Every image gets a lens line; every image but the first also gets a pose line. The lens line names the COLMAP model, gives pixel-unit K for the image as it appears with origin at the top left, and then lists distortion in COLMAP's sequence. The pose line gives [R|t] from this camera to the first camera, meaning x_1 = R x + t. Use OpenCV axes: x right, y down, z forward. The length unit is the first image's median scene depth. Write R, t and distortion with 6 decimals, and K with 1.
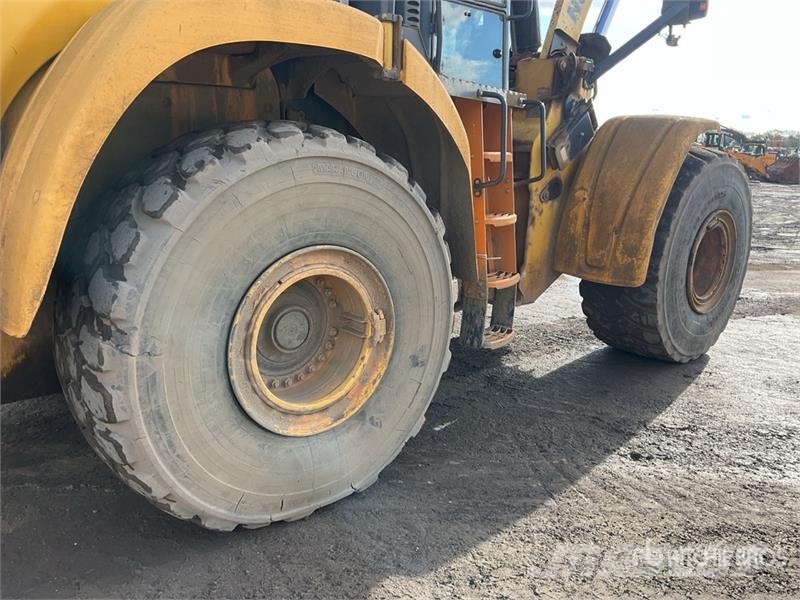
lens RADIAL K [[650.7, 0, 400.0], [0, 650.7, 300.0], [0, 0, 1]] dist [0.090530, -0.181506]
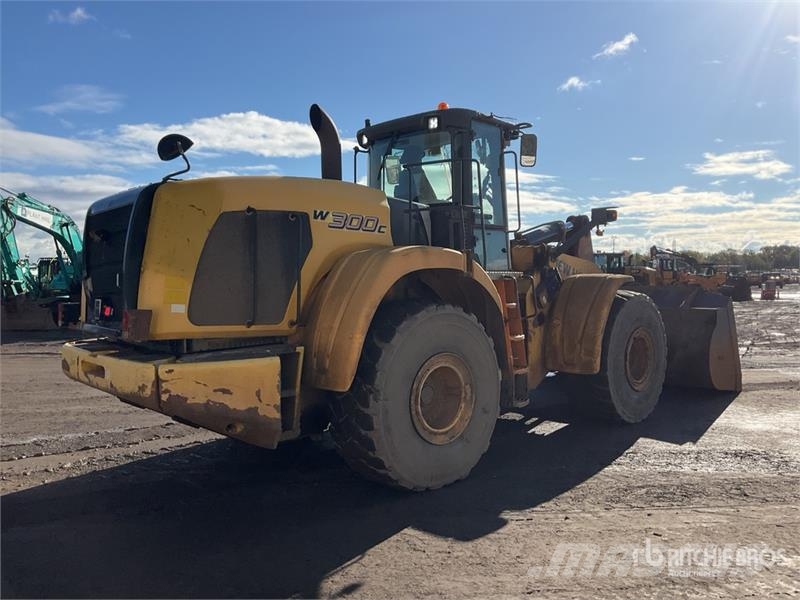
lens RADIAL K [[650.7, 0, 400.0], [0, 650.7, 300.0], [0, 0, 1]] dist [0.090530, -0.181506]
pose [[0.997999, -0.049556, 0.039268, -0.218484], [0.056324, 0.978985, -0.196000, 0.104309], [-0.028730, 0.197820, 0.979817, -0.745889]]
